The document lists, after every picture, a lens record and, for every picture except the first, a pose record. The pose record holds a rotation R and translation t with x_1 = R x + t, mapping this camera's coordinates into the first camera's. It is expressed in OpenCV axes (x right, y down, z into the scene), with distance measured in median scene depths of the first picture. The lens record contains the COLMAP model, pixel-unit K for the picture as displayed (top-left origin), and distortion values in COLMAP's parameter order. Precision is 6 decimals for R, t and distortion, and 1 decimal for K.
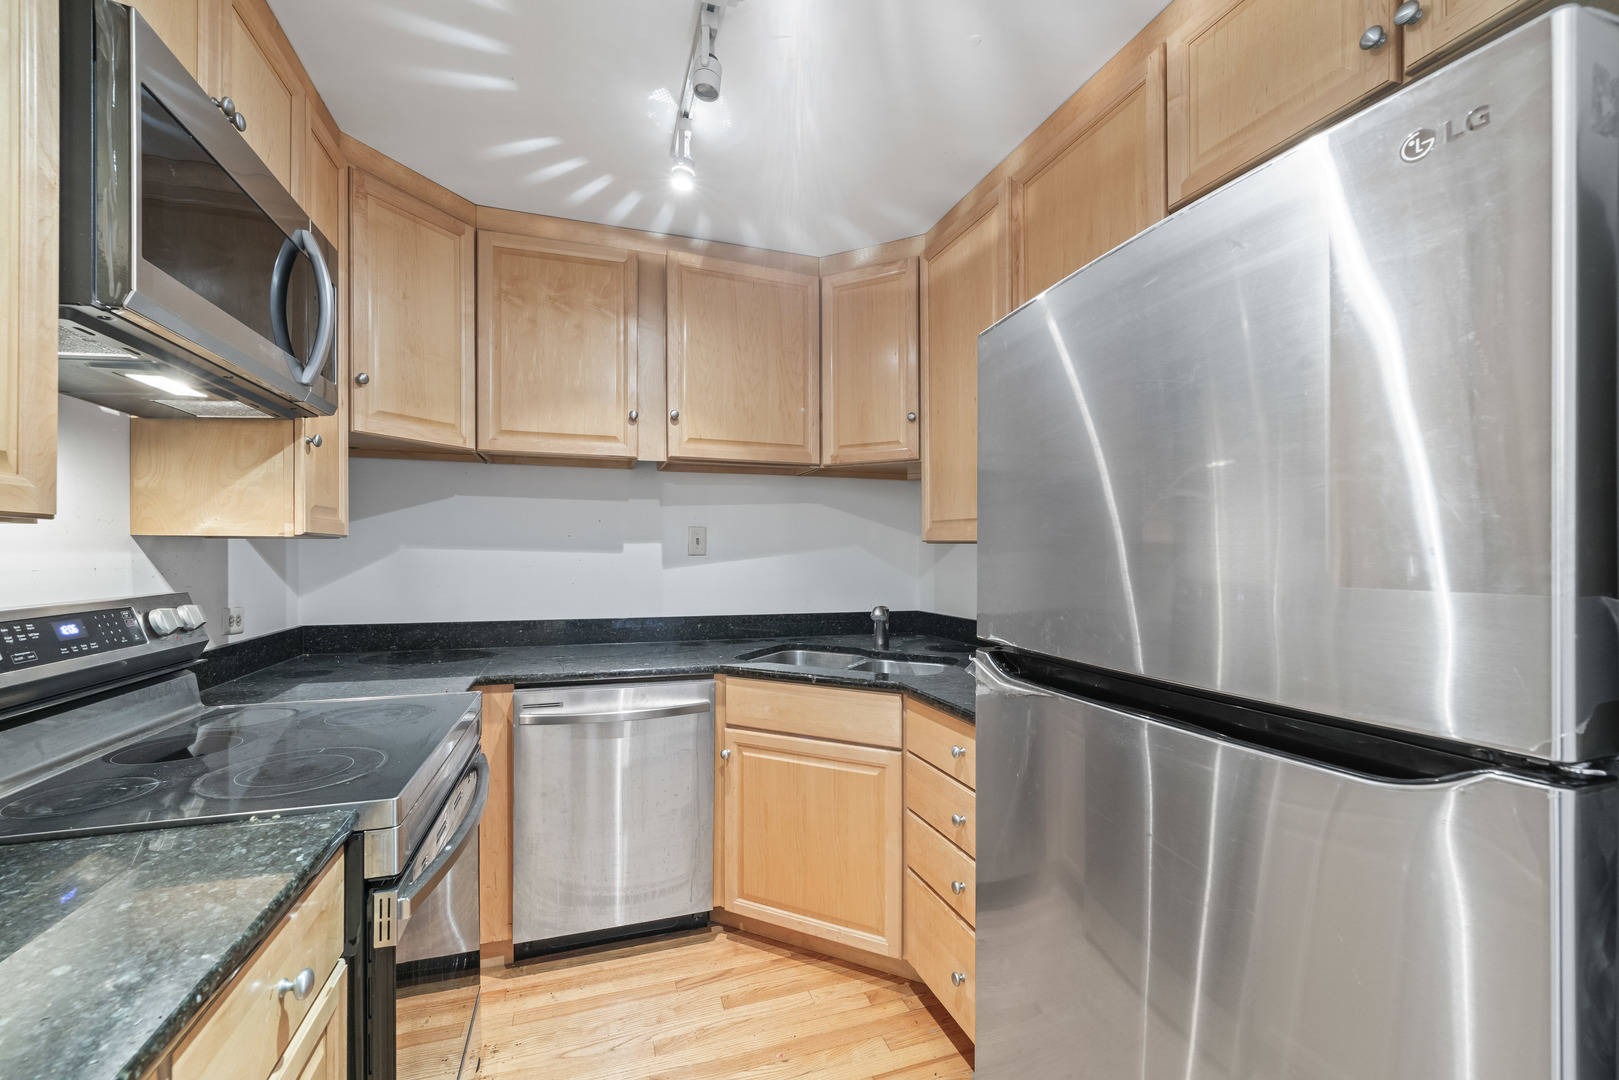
lens RADIAL K [[665.2, 0, 785.1], [0, 665.2, 555.8], [0, 0, 1]] dist [0.002242, -0.001319]
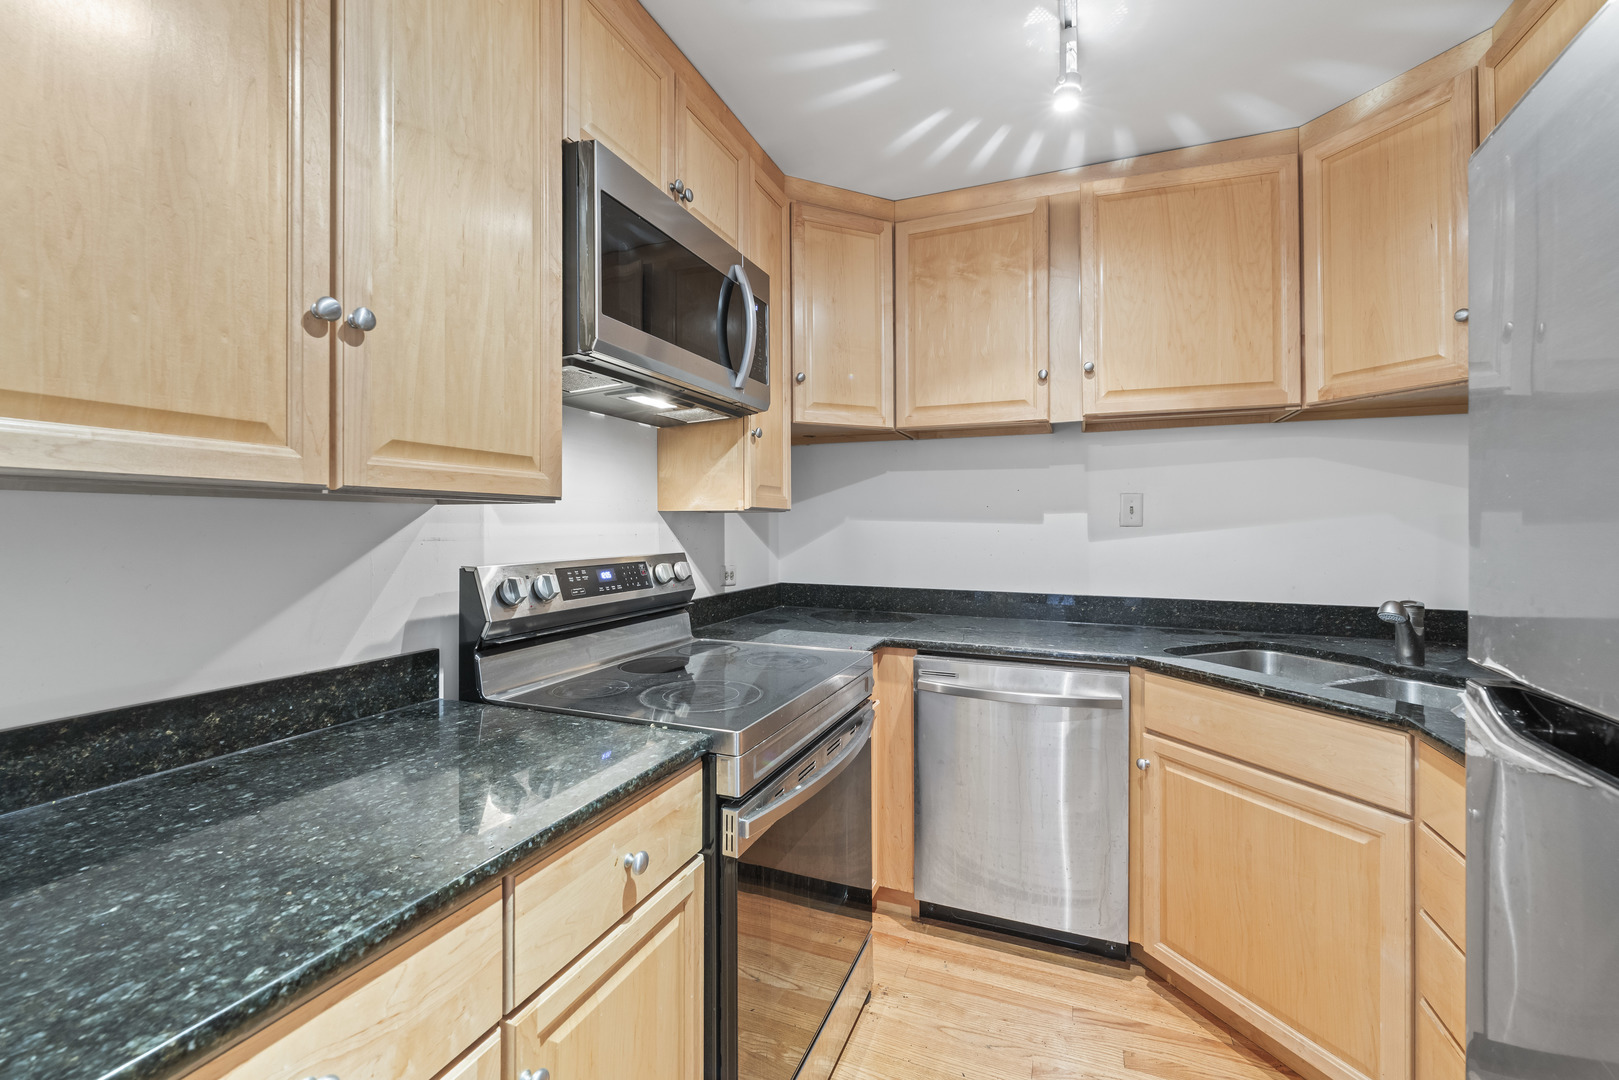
lens RADIAL K [[665.2, 0, 806.4], [0, 665.2, 527.0], [0, 0, 1]] dist [0.002242, -0.001319]
pose [[0.766435, 0.001119, -0.642321, 0.127700], [-0.002534, 0.999996, -0.001281, 0.002697], [0.642317, 0.002609, 0.766435, 0.090112]]
